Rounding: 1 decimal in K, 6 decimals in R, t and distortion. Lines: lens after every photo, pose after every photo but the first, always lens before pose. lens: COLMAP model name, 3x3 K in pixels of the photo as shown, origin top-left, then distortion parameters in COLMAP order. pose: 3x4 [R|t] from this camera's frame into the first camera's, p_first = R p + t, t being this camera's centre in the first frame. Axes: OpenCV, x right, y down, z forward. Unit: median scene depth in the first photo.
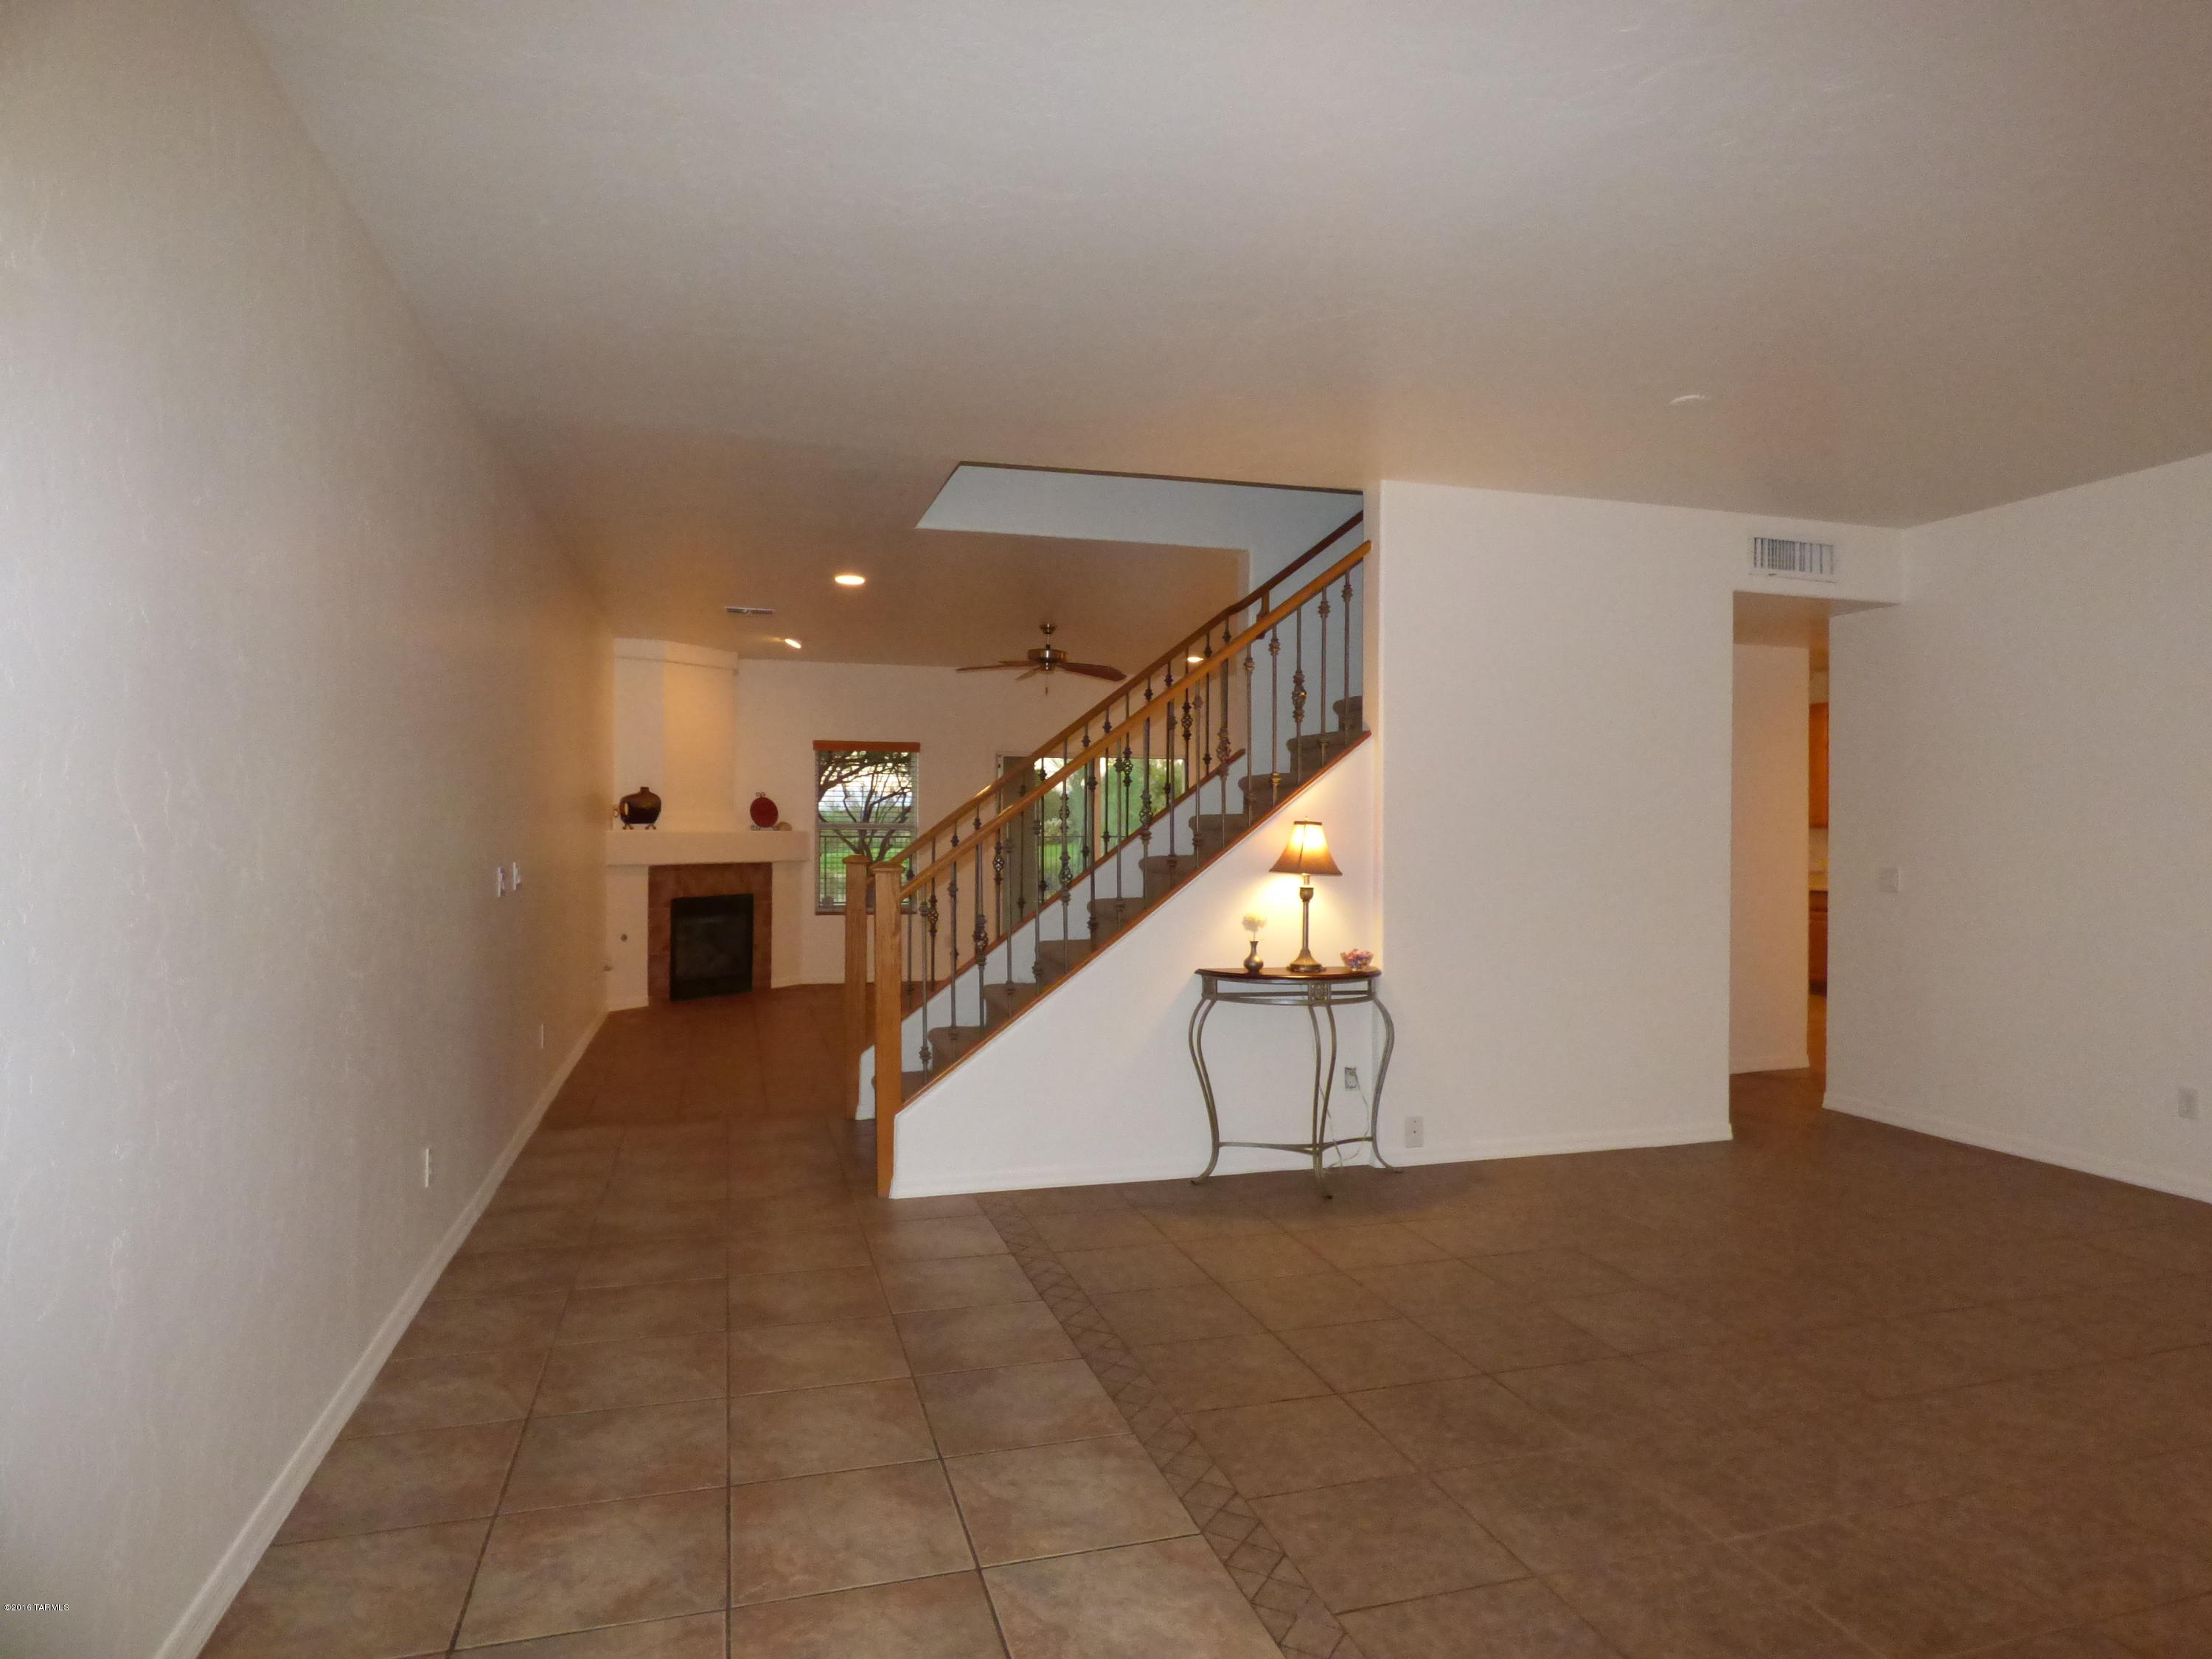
lens RADIAL K [[1310.9, 0, 1106.0], [0, 1310.9, 829.5], [0, 0, 1]] dist [0.000045, 0.001284]
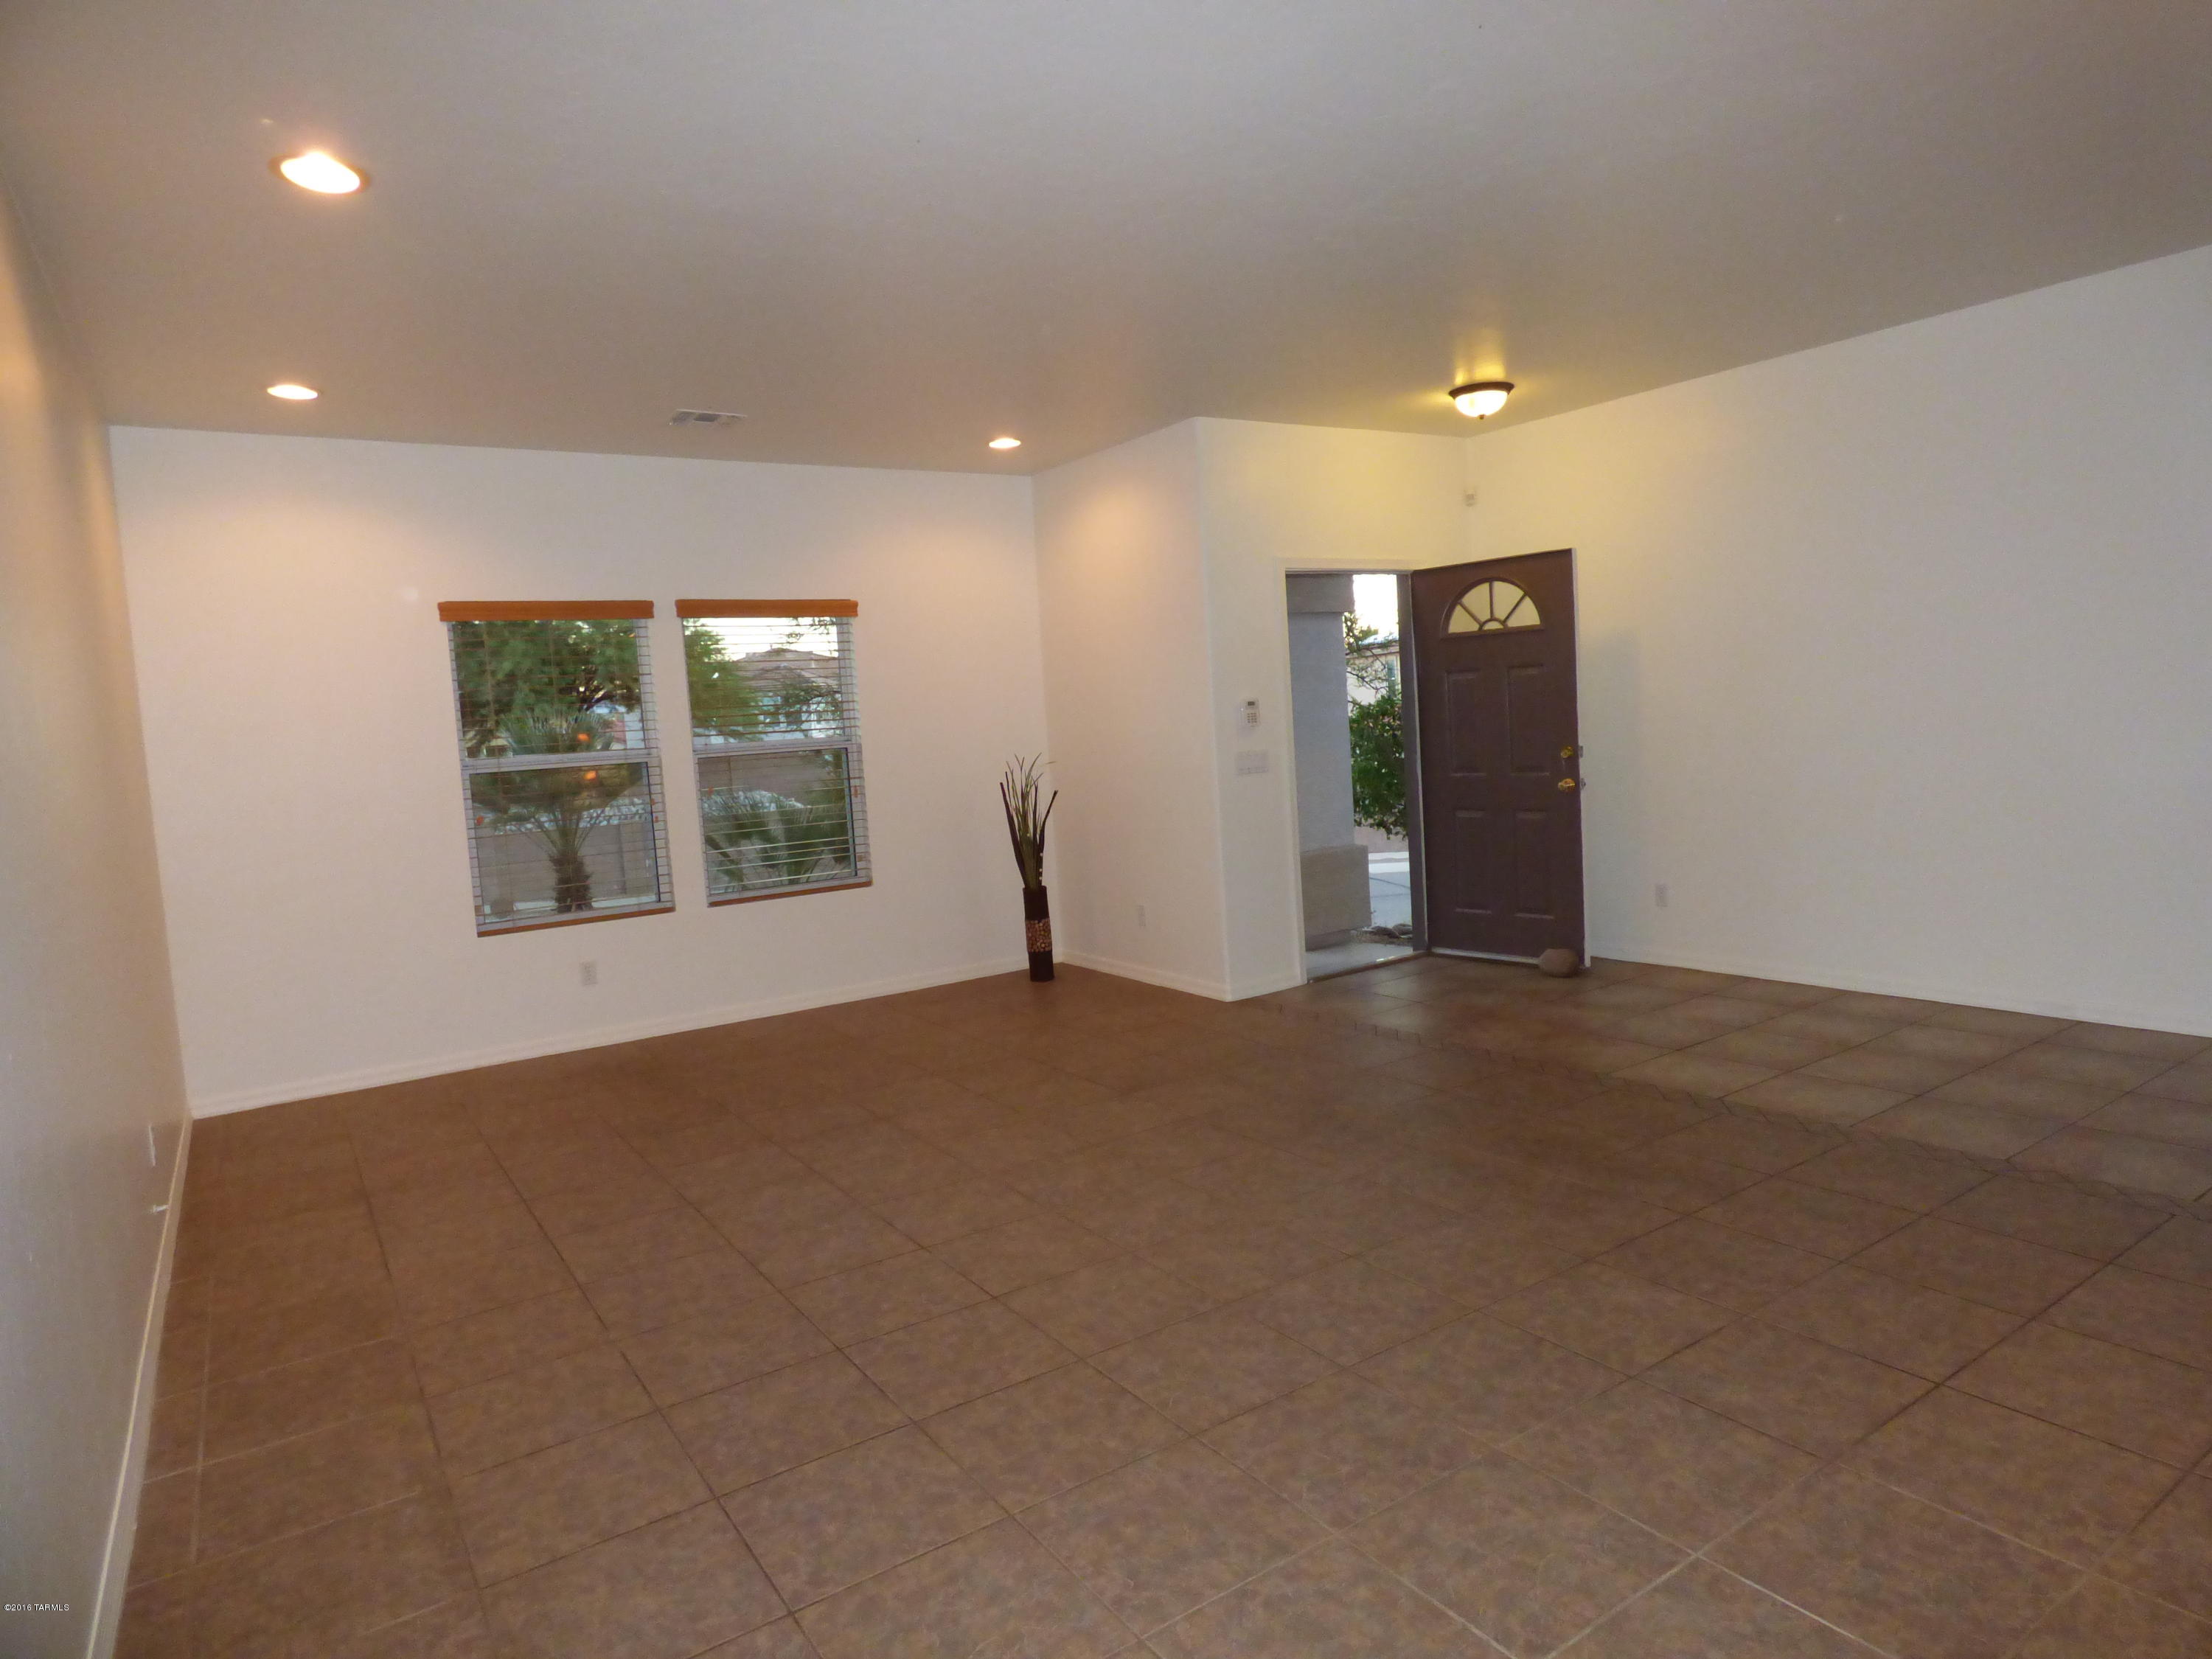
lens RADIAL K [[1310.9, 0, 1106.0], [0, 1310.9, 829.5], [0, 0, 1]] dist [0.000045, 0.001284]
pose [[-0.953246, 0.080653, -0.291233, 1.002449], [0.057176, 0.994455, 0.088257, -0.007610], [0.296736, 0.067479, -0.952572, 1.820441]]
